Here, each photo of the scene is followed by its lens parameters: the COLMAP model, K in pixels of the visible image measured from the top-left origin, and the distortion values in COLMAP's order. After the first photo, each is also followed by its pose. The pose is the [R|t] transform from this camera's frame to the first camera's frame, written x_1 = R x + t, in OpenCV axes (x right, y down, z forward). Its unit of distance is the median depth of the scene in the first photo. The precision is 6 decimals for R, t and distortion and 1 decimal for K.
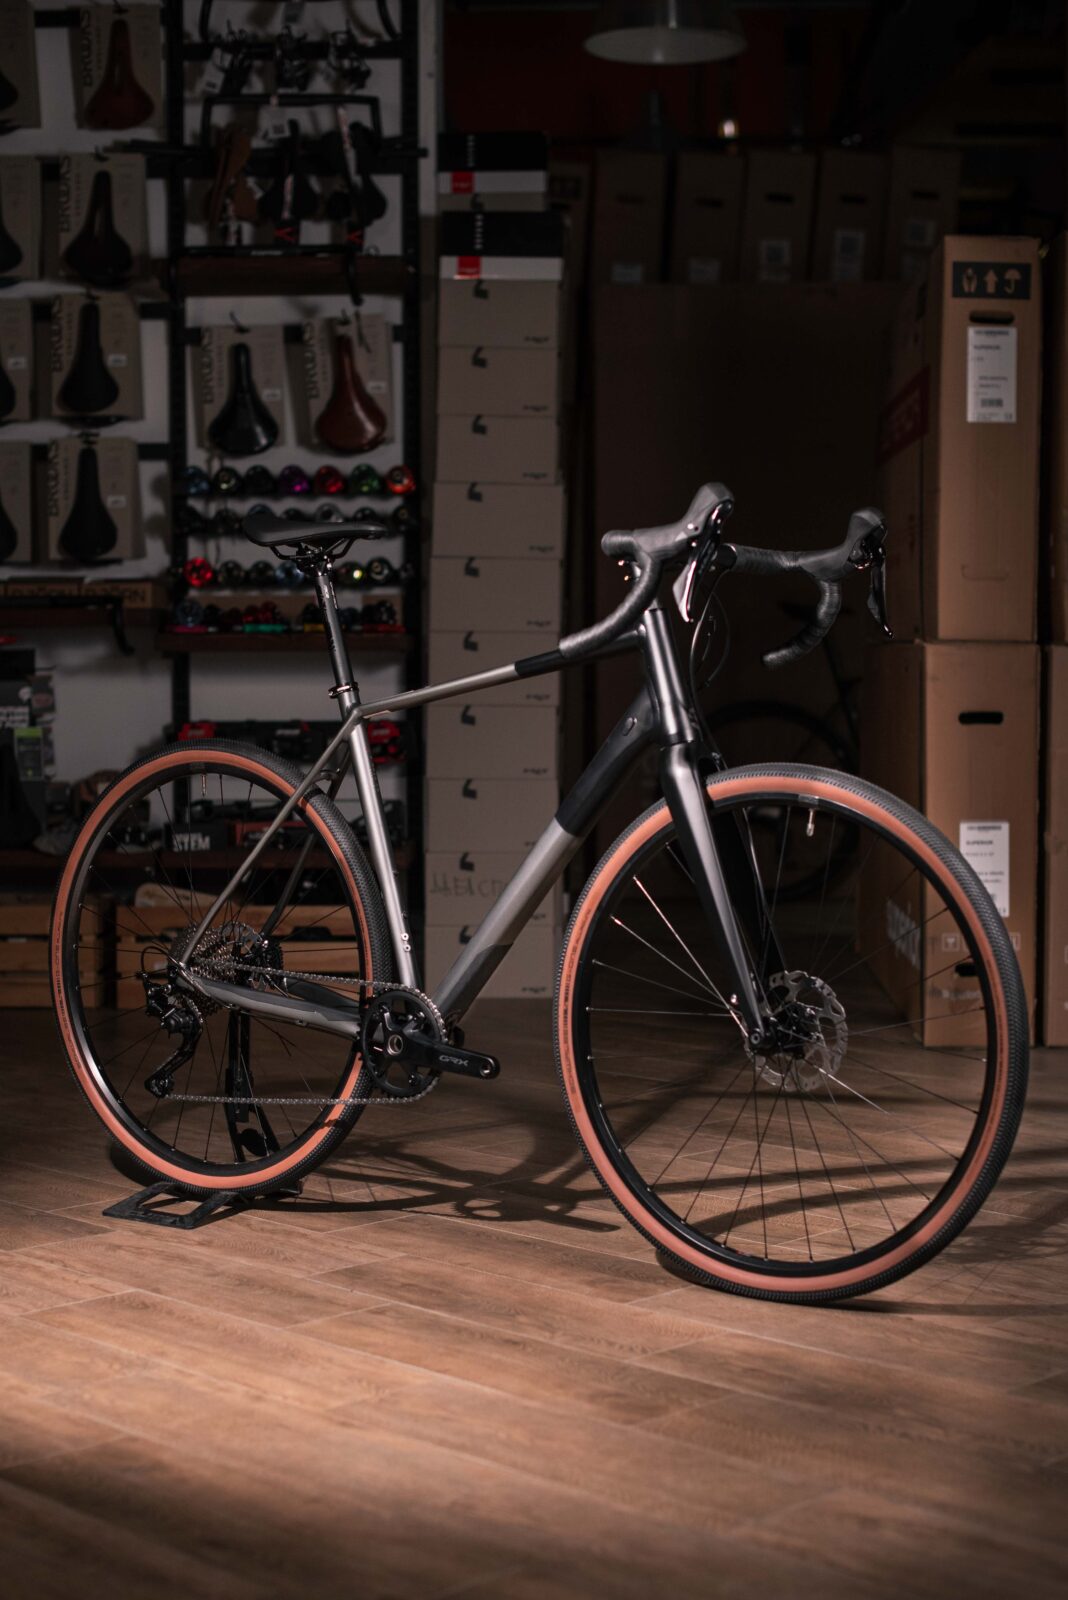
lens RADIAL K [[2704.4, 0, 535.1], [0, 2704.4, 893.9], [0, 0, 1]] dist [-0.097552, 0.002276]
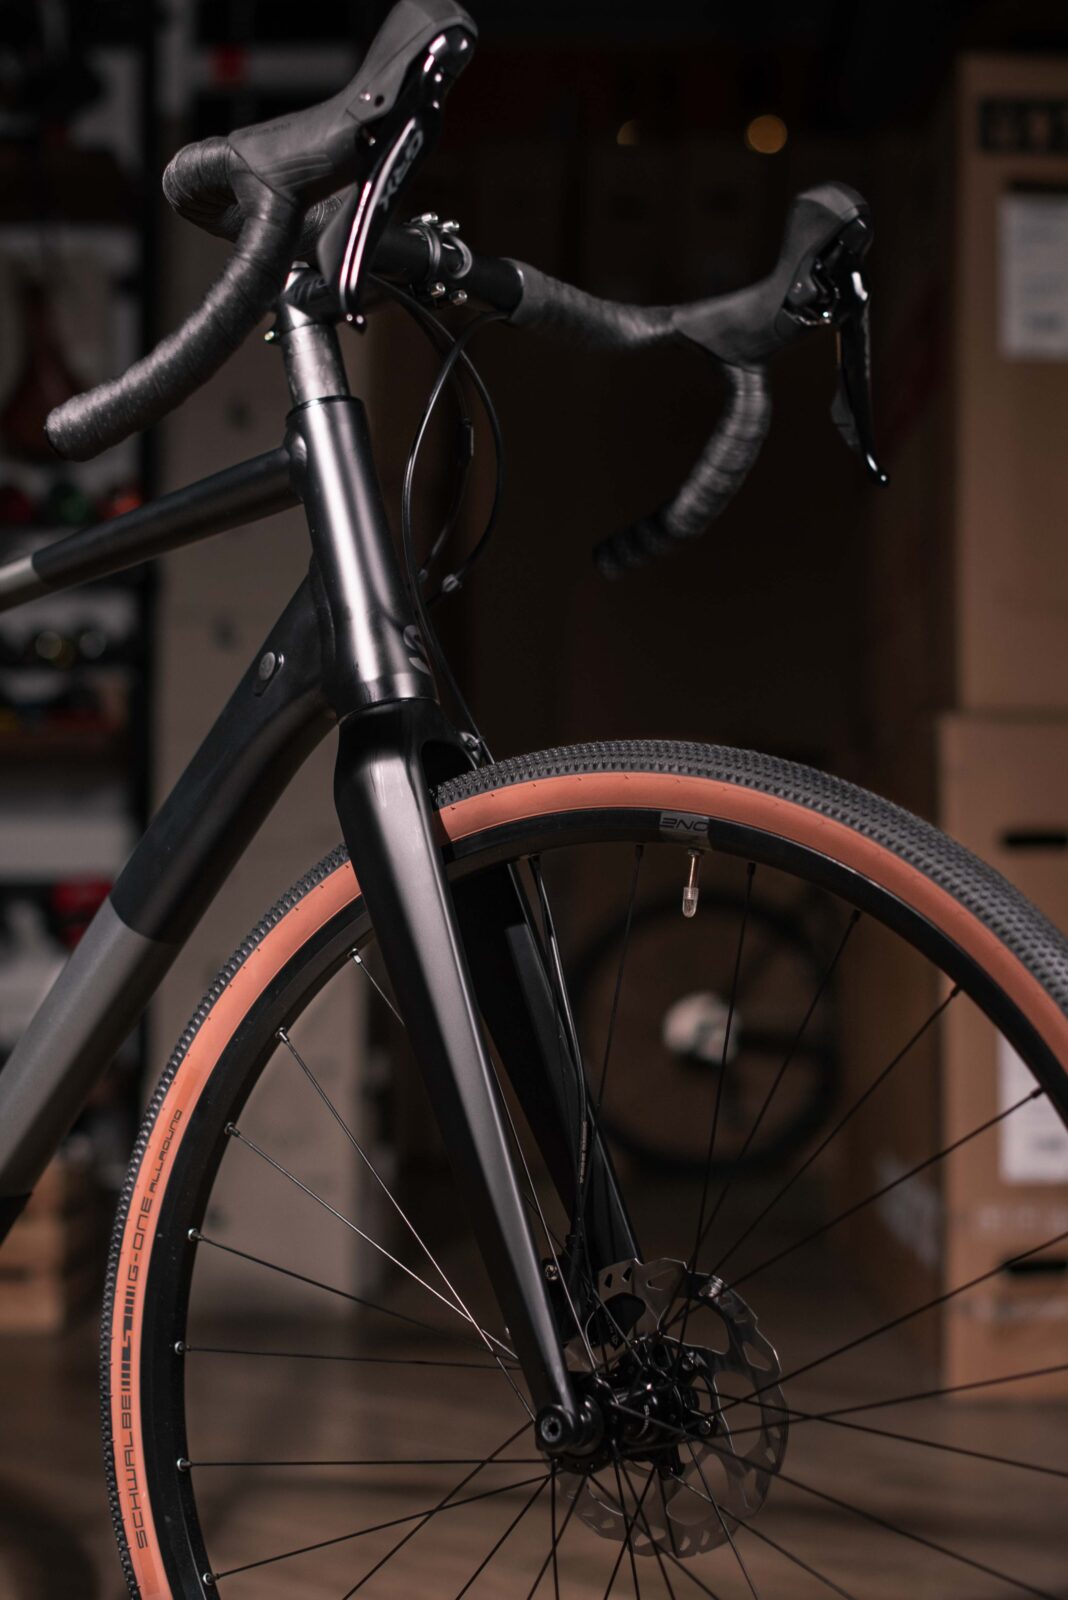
lens RADIAL K [[2704.4, 0, 535.1], [0, 2704.4, 893.9], [0, 0, 1]] dist [-0.097552, 0.002276]
pose [[0.999989, 0.003991, 0.002488, 0.074895], [-0.003684, 0.993545, -0.113376, 0.019833], [-0.002925, 0.113365, 0.993549, 0.577812]]
